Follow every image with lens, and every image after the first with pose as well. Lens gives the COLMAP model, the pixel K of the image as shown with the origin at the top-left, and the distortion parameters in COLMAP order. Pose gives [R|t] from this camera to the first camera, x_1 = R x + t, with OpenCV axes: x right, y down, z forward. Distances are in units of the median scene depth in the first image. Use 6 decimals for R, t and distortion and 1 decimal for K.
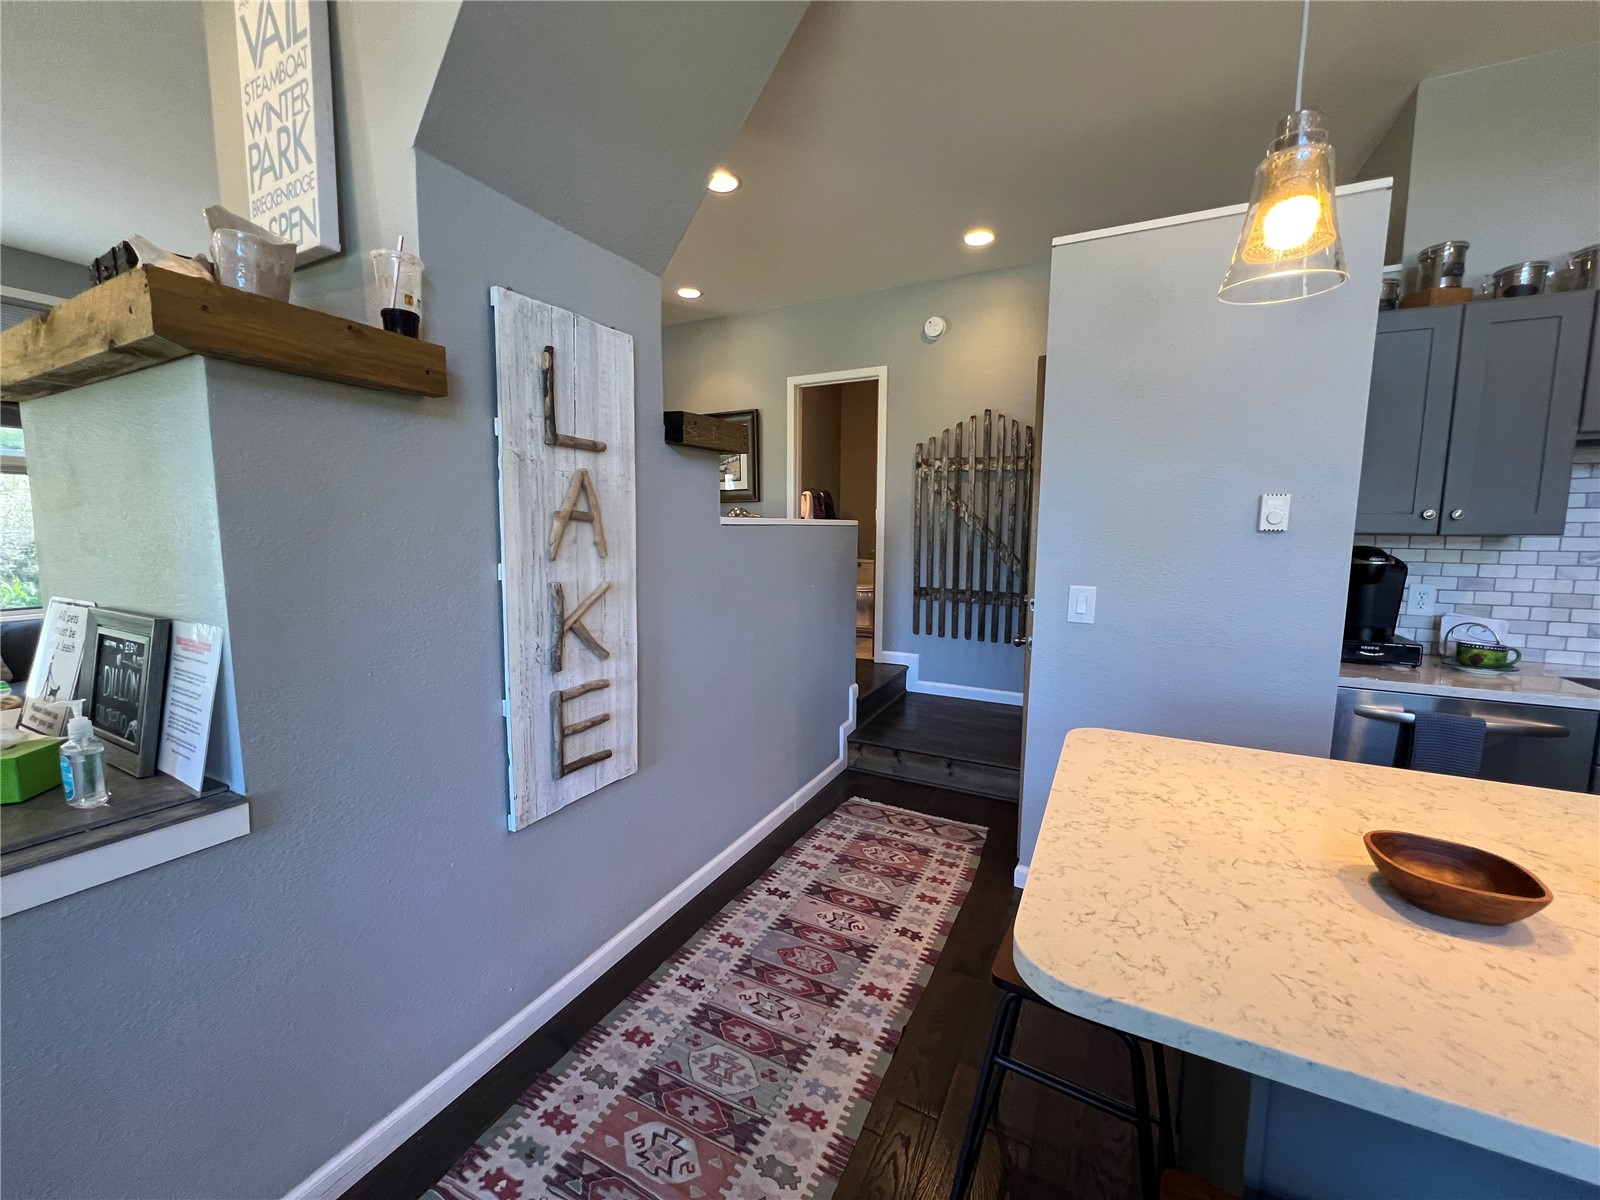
lens RADIAL K [[636.4, 0, 800.0], [0, 636.4, 600.0], [0, 0, 1]] dist [-0.000803, 0.000106]
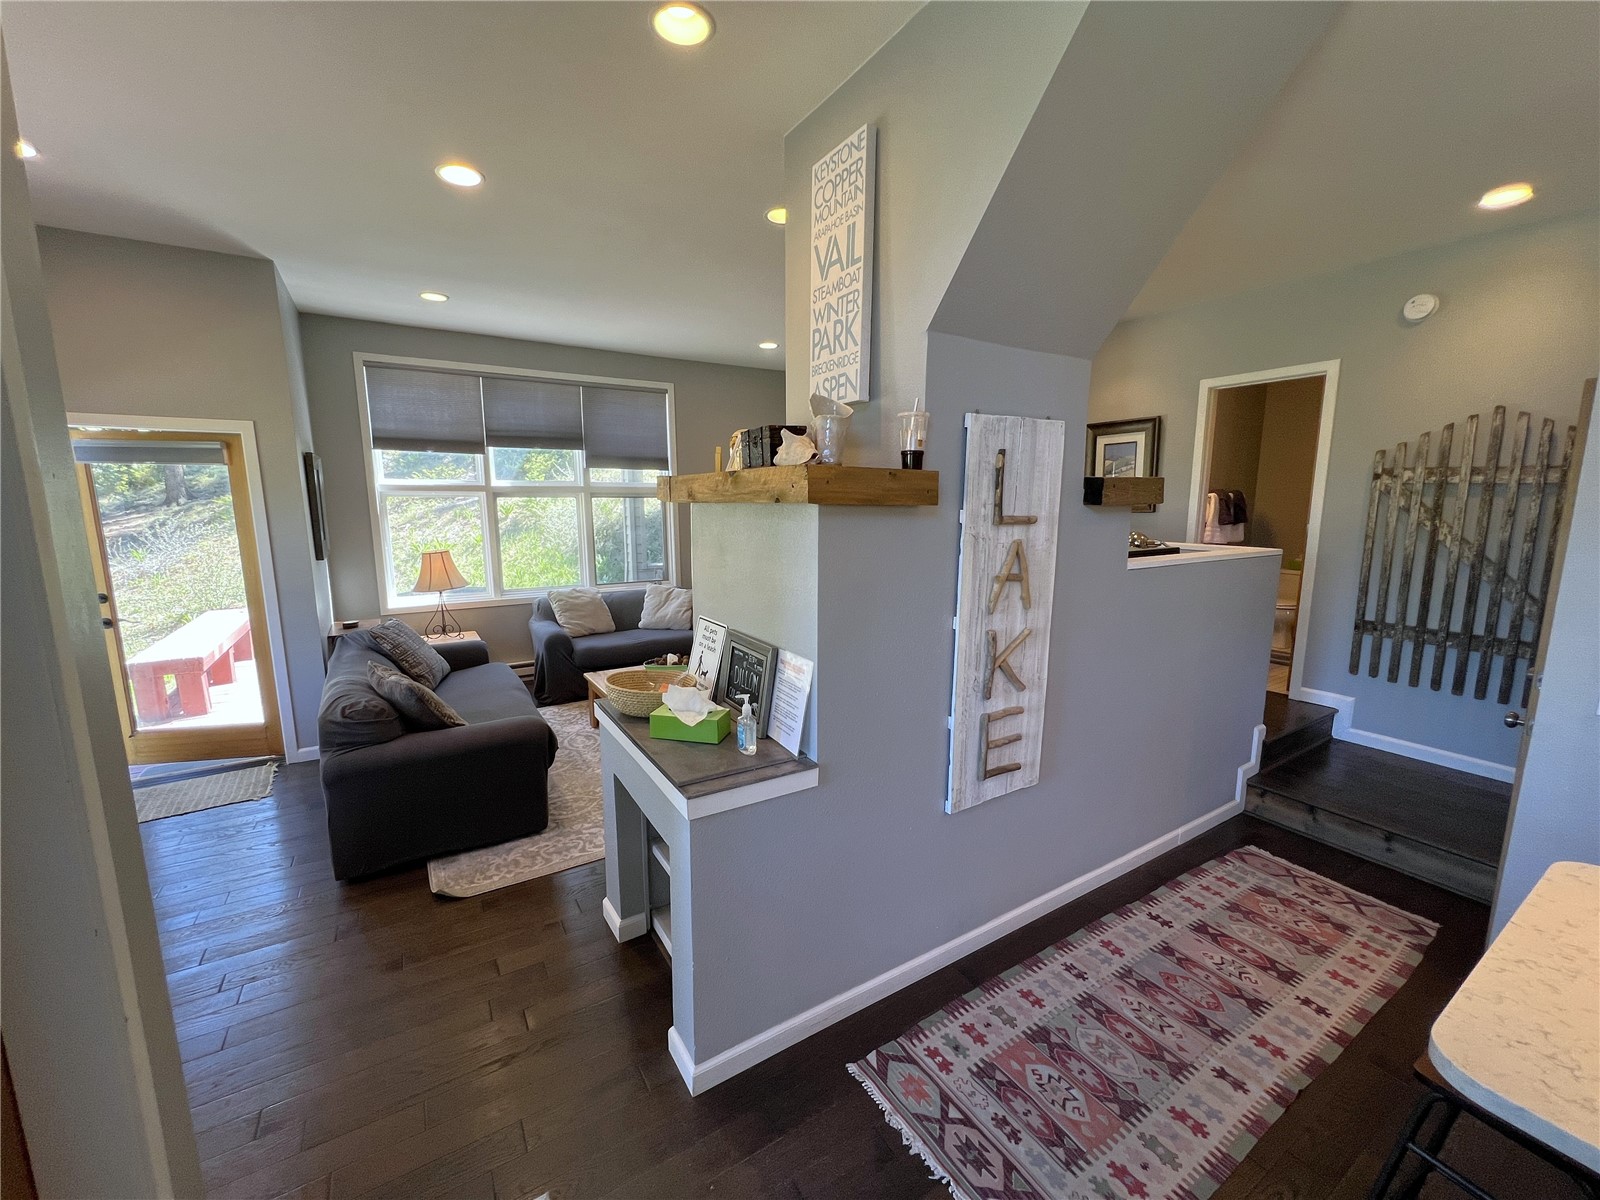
lens RADIAL K [[636.4, 0, 800.0], [0, 636.4, 600.0], [0, 0, 1]] dist [-0.000803, 0.000106]
pose [[0.856420, 0.073218, -0.511062, -0.060611], [-0.053031, 0.997132, 0.053987, -0.129185], [0.513550, -0.019134, 0.857847, -0.277226]]
